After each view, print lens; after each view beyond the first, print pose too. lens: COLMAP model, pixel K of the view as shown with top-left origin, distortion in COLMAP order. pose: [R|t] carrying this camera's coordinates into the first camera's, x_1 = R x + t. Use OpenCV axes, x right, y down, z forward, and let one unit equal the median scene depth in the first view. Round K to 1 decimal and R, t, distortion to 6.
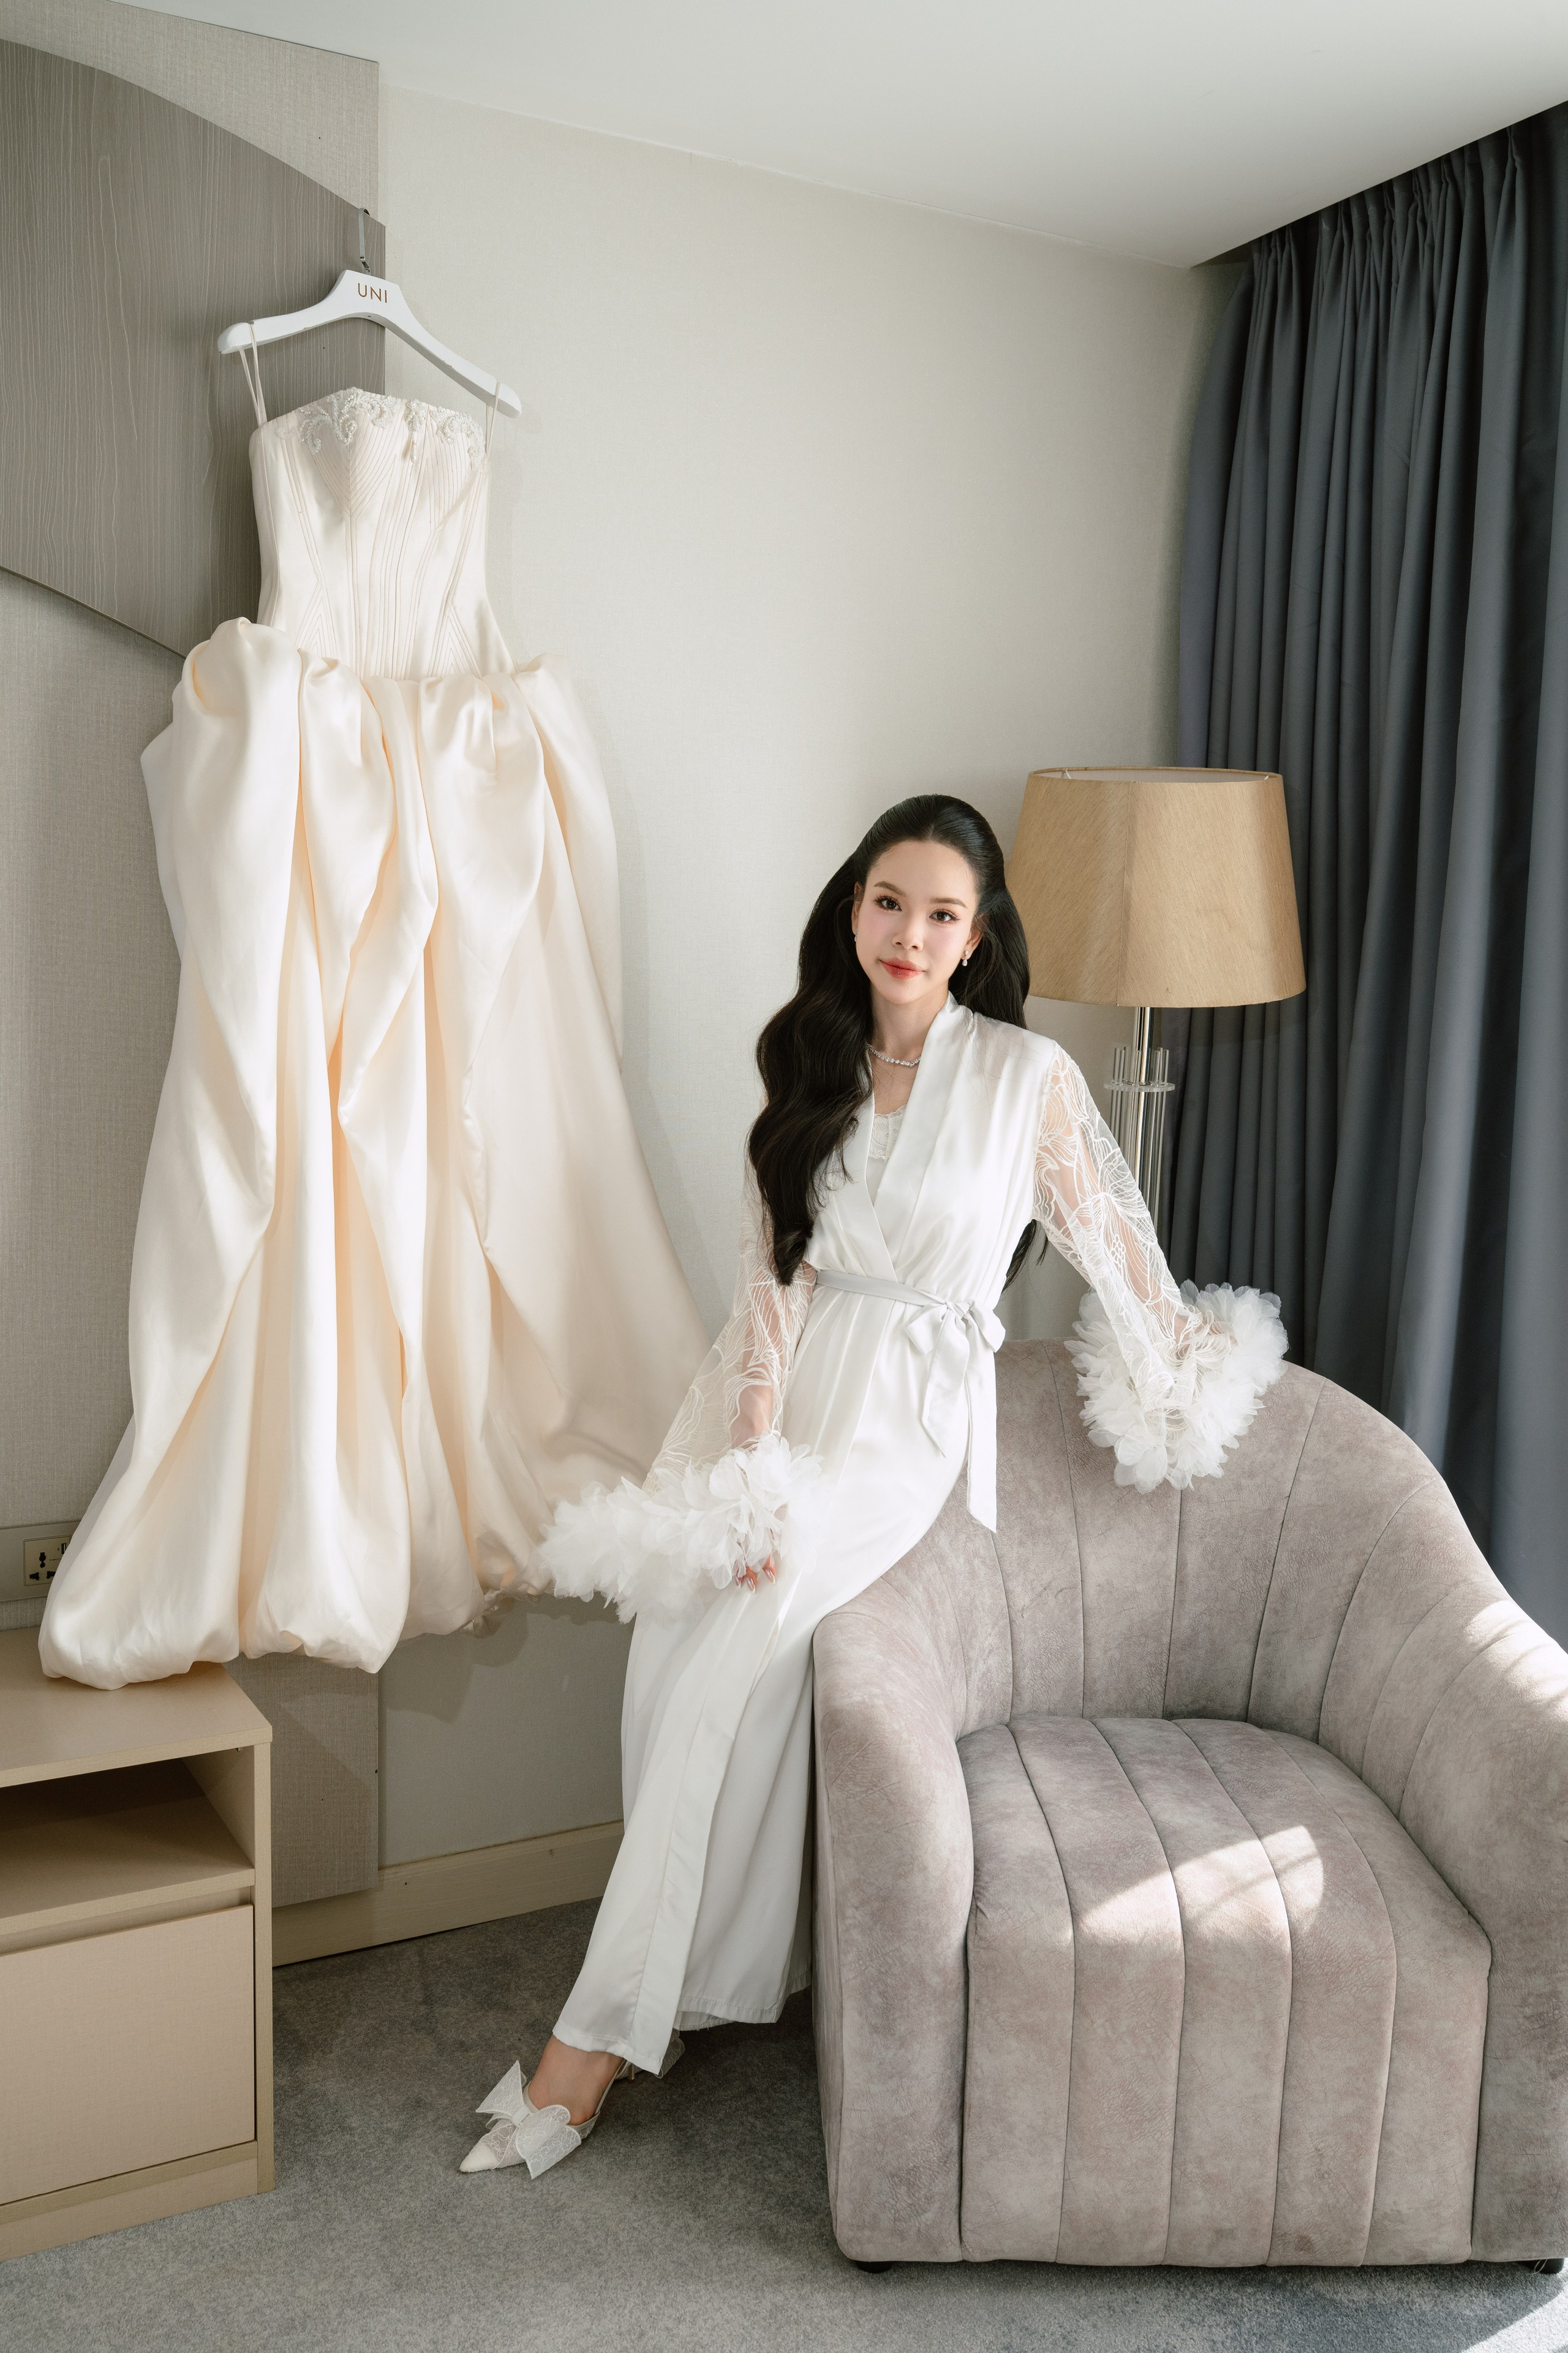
lens RADIAL K [[2095.8, 0, 784.3], [0, 2095.8, 1174.4], [0, 0, 1]] dist [0.006815, -0.001714]
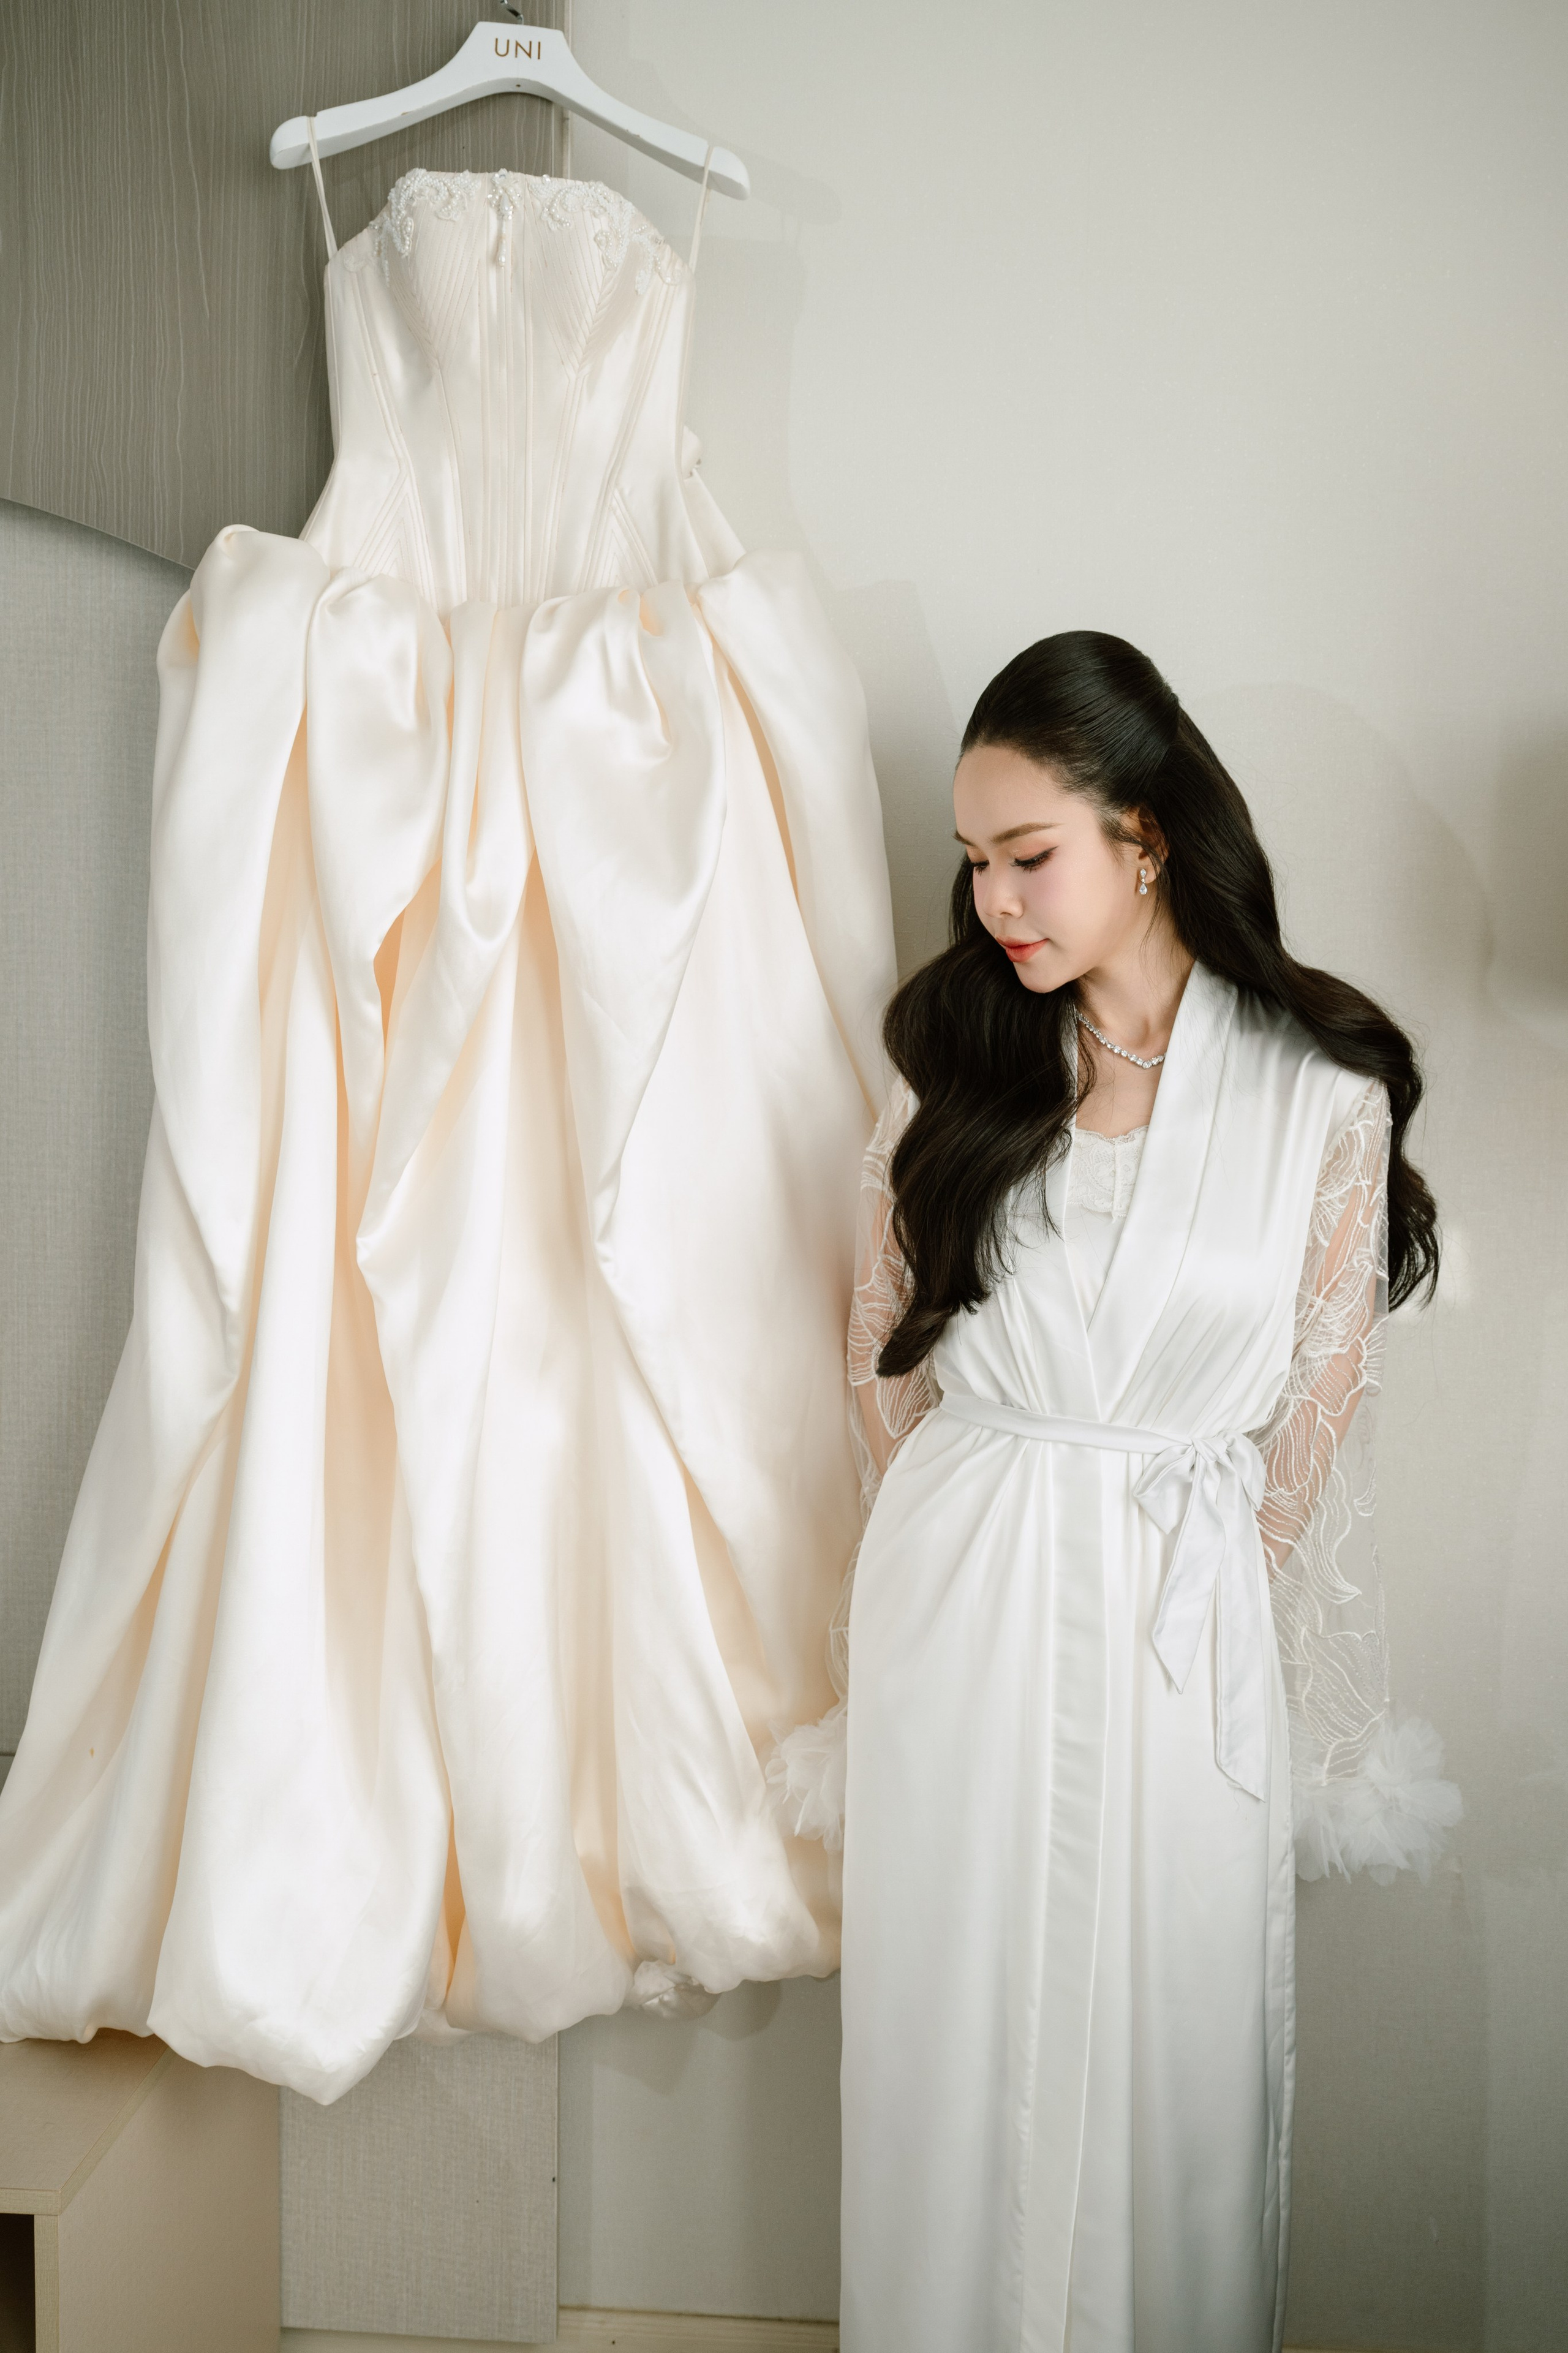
lens RADIAL K [[1907.0, 0, 783.4], [0, 1907.0, 1184.3], [0, 0, 1]] dist [-0.017657, 0.005229]
pose [[0.844433, 0.035647, -0.534474, 0.226977], [-0.052863, 0.998458, -0.016927, -0.045568], [0.533047, 0.042548, 0.845015, 0.555003]]
